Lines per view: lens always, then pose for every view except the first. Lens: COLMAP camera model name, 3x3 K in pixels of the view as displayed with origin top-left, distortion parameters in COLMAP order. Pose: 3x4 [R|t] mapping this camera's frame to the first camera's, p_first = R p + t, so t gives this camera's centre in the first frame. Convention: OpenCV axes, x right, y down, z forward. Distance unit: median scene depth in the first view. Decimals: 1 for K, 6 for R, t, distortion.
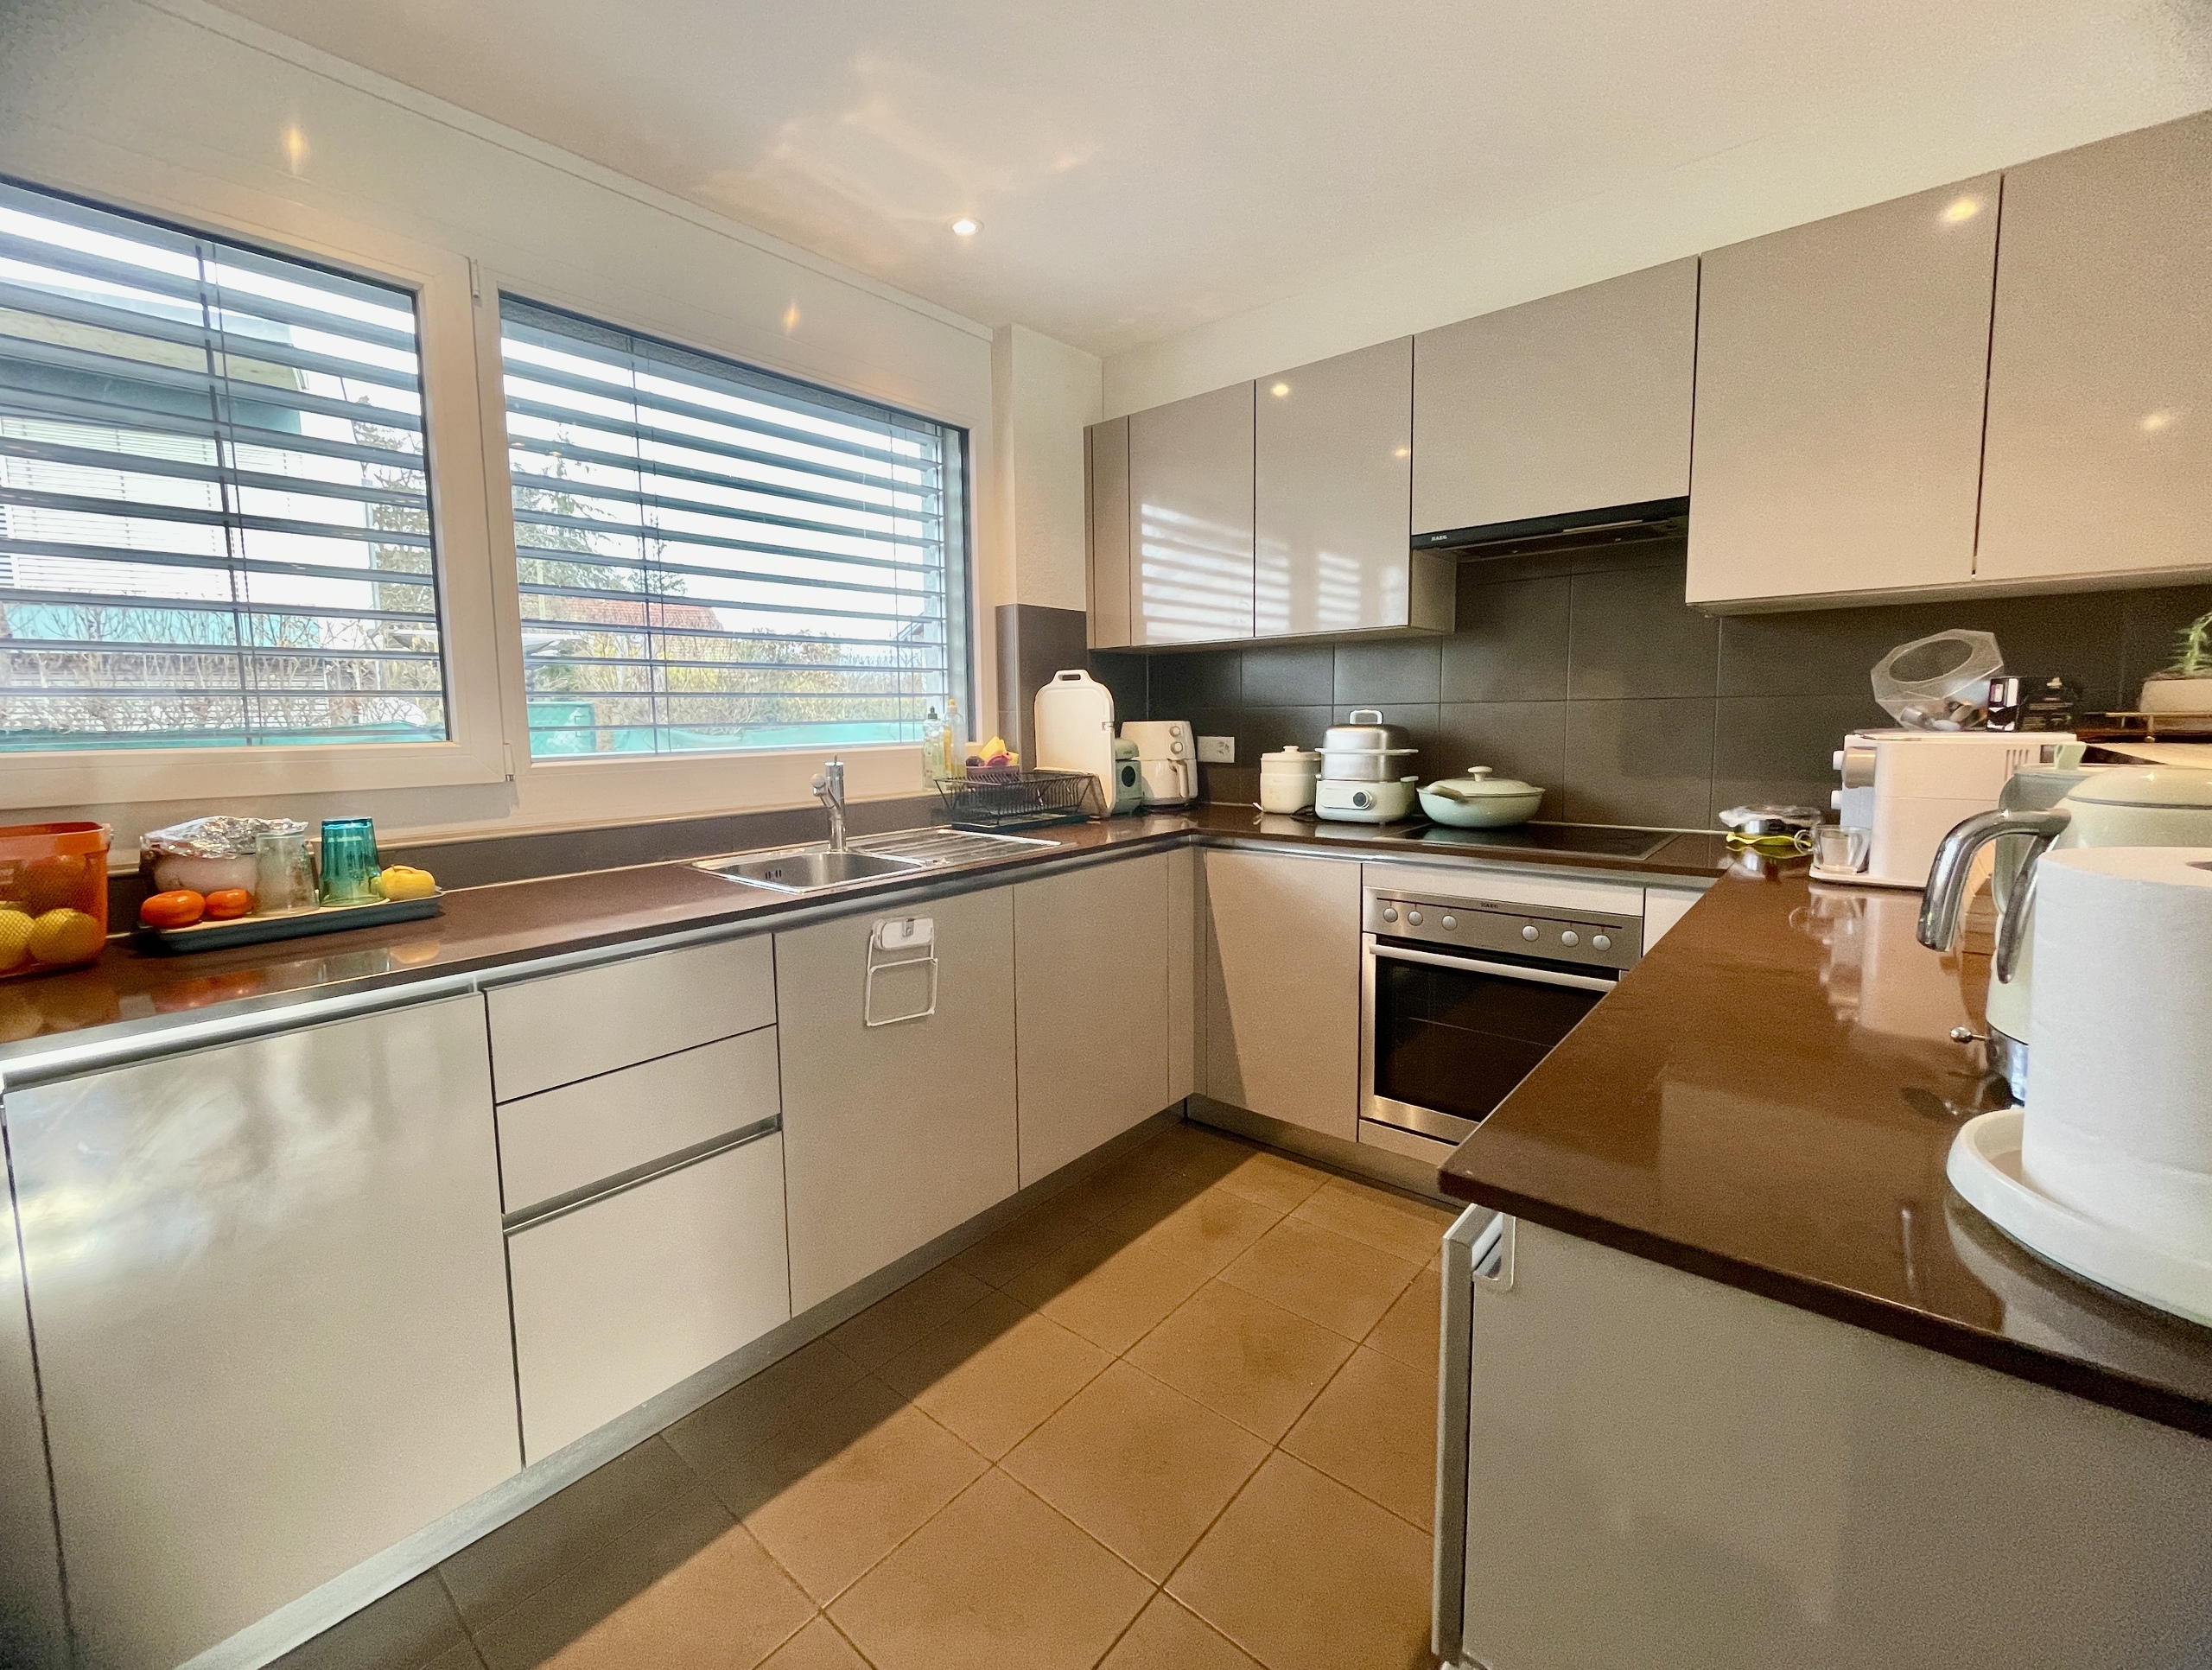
lens RADIAL K [[945.9, 0, 1053.9], [0, 945.9, 803.0], [0, 0, 1]] dist [-0.001589, -0.000191]
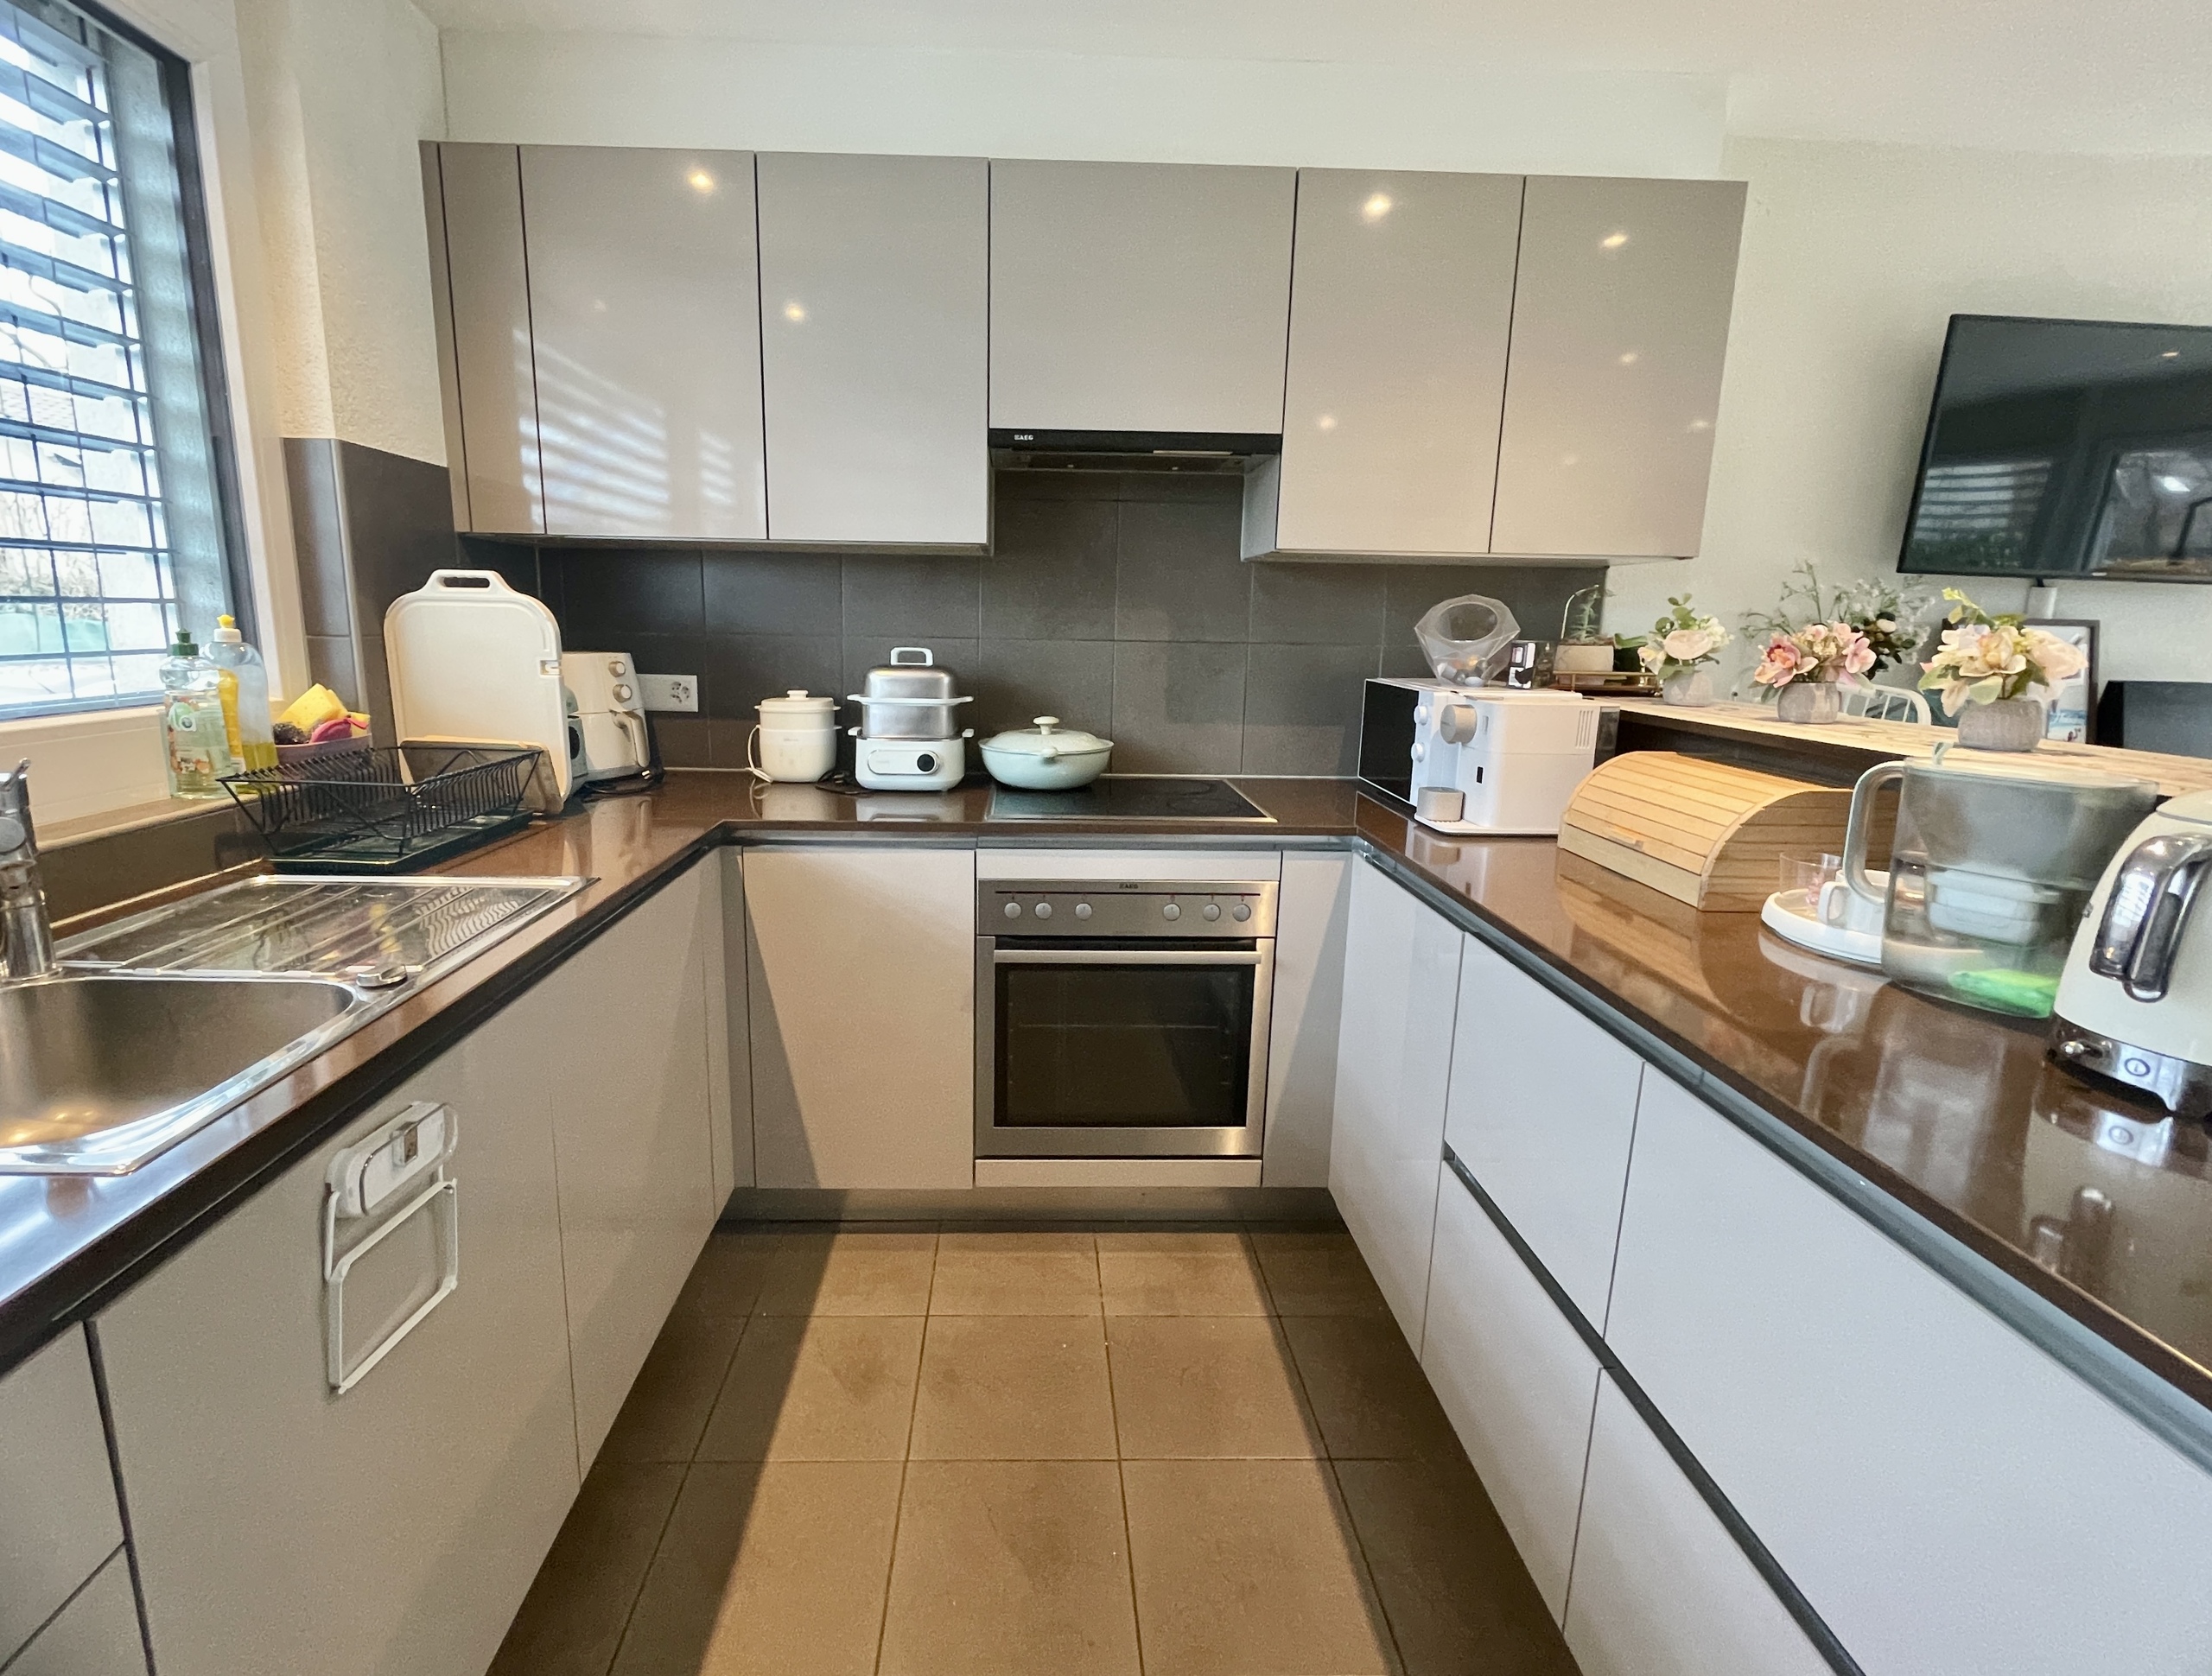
lens RADIAL K [[1017.6, 0, 1065.3], [0, 1017.6, 809.7], [0, 0, 1]] dist [-0.002101, 0.000019]
pose [[0.722174, -0.098810, 0.684617, -0.175128], [0.033685, 0.993594, 0.107872, -0.052113], [-0.690891, -0.054842, 0.720876, 0.304052]]
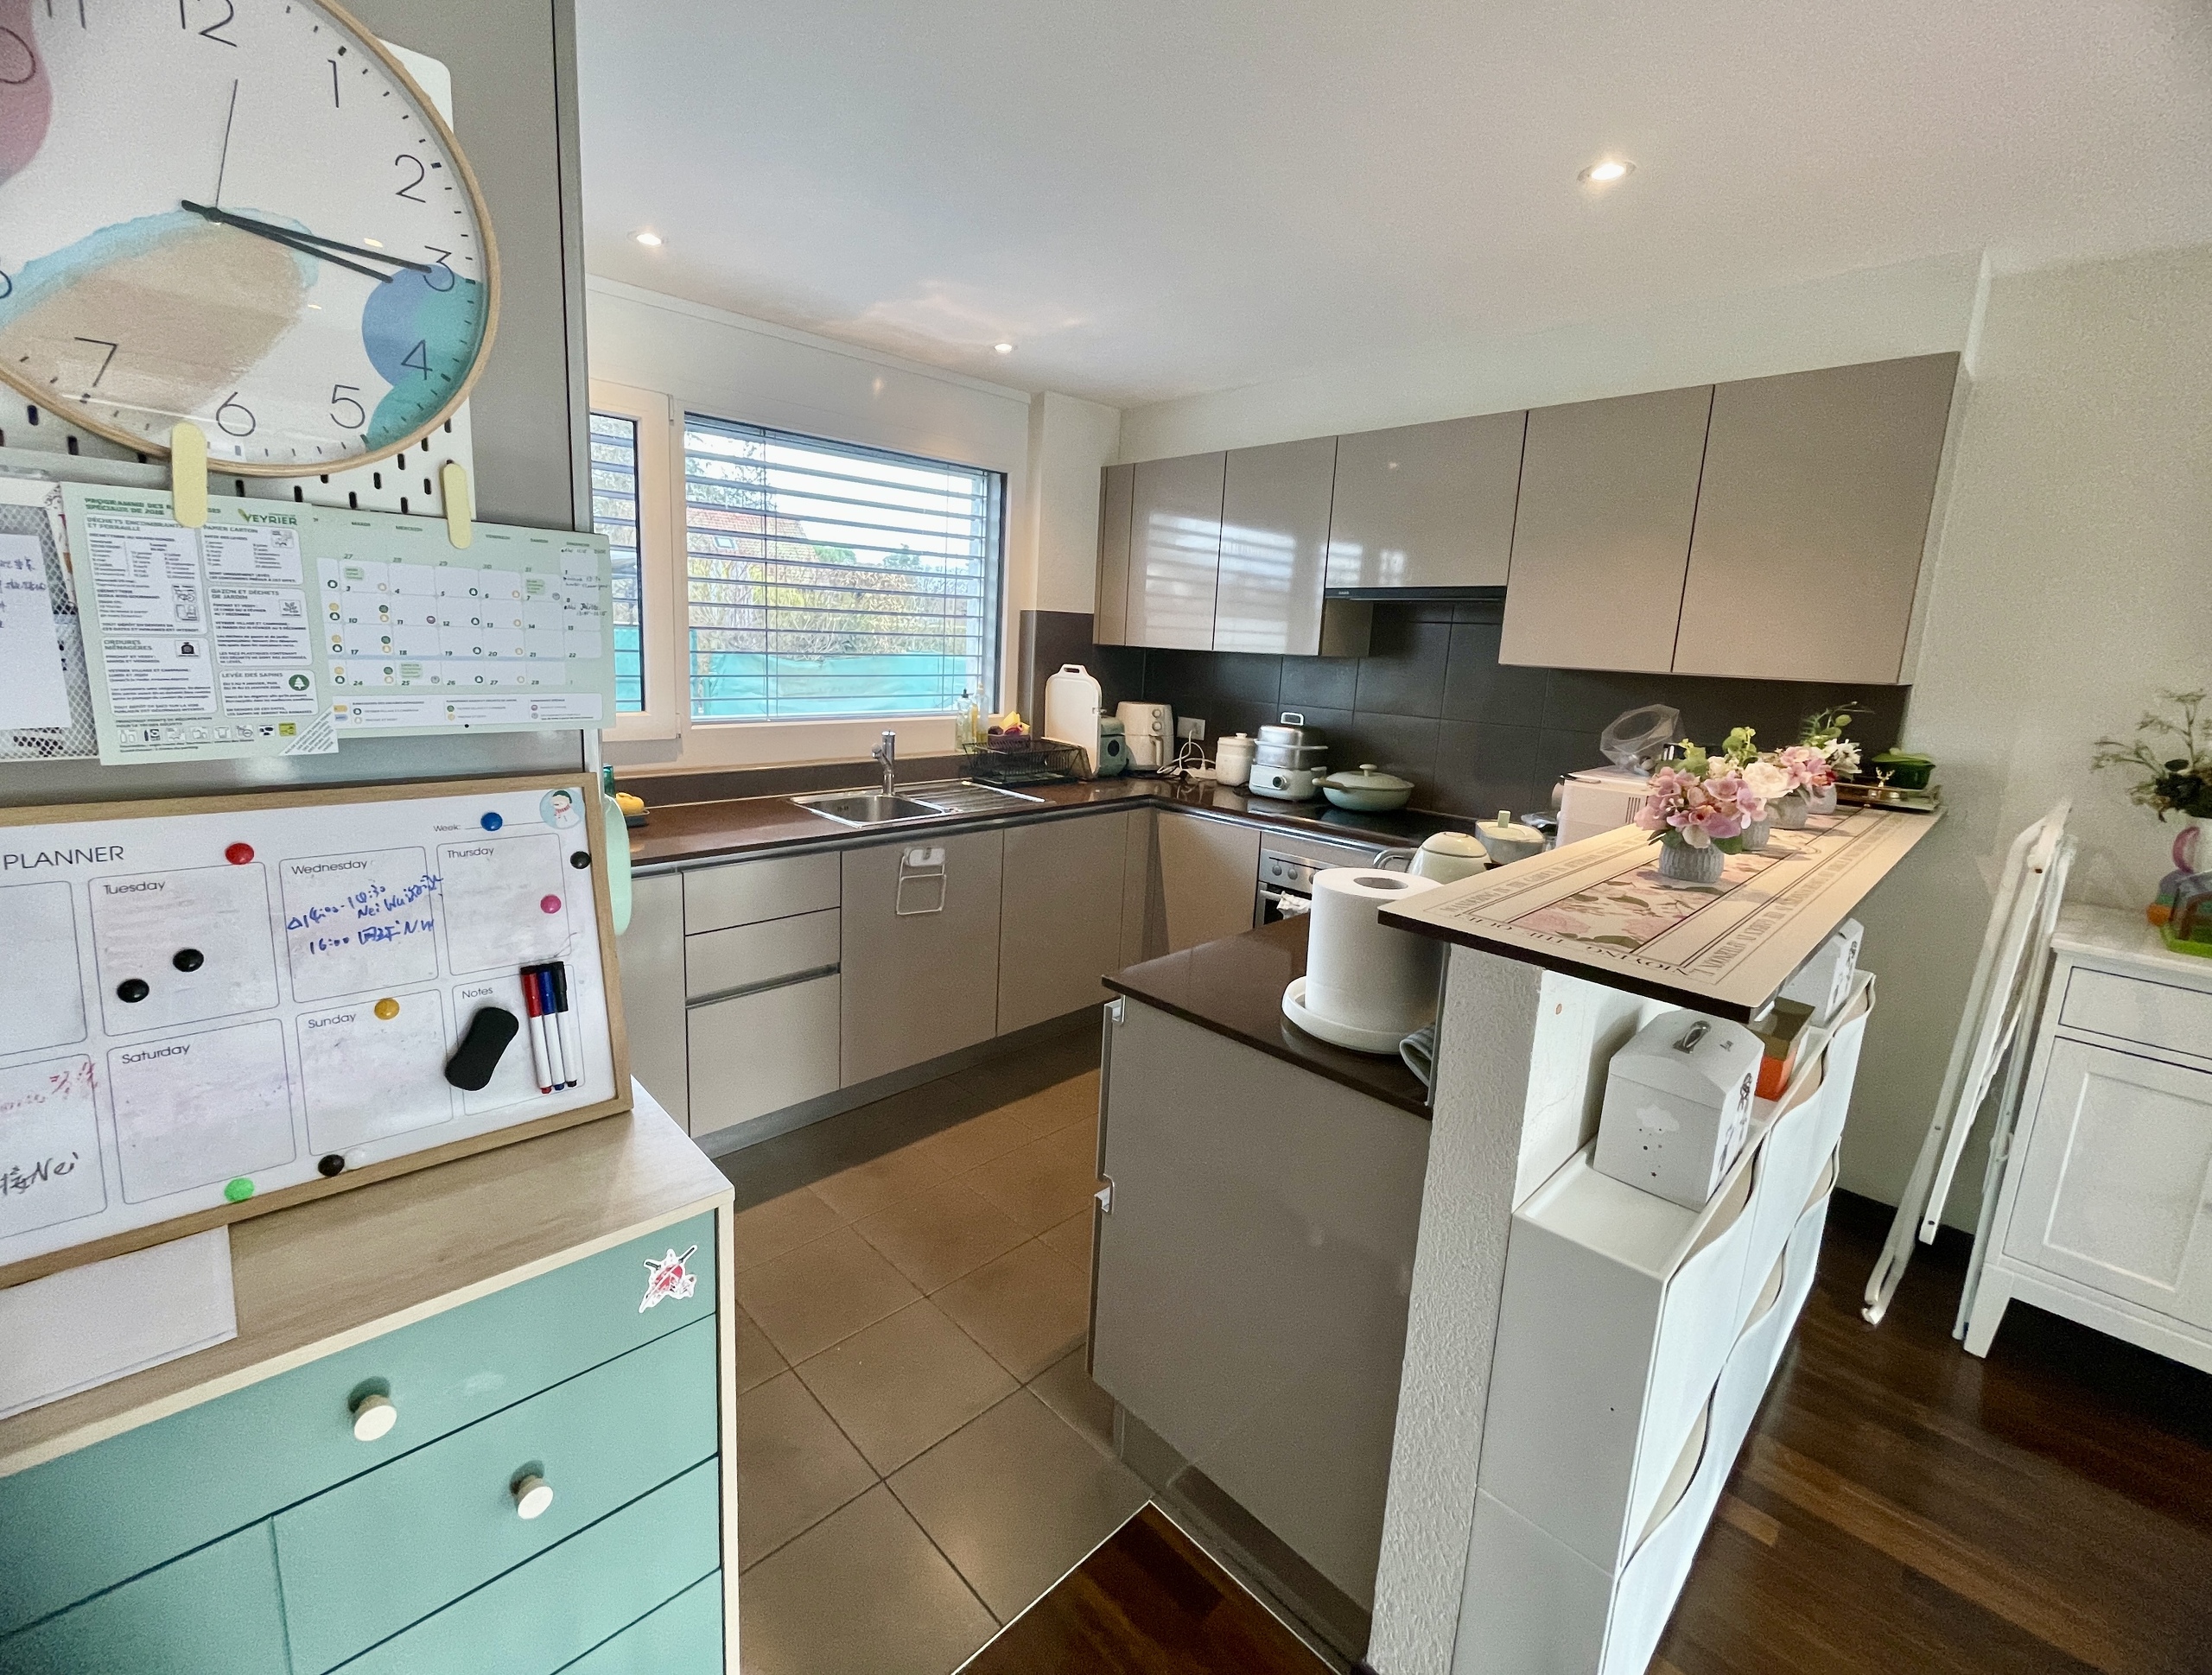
lens RADIAL K [[945.8, 0, 1053.9], [0, 945.8, 805.5], [0, 0, 1]] dist [-0.001589, -0.000191]
pose [[0.995085, 0.073966, -0.065832, 0.100100], [-0.068256, 0.994030, 0.085121, -0.061960], [0.071735, -0.080209, 0.994193, -0.345728]]
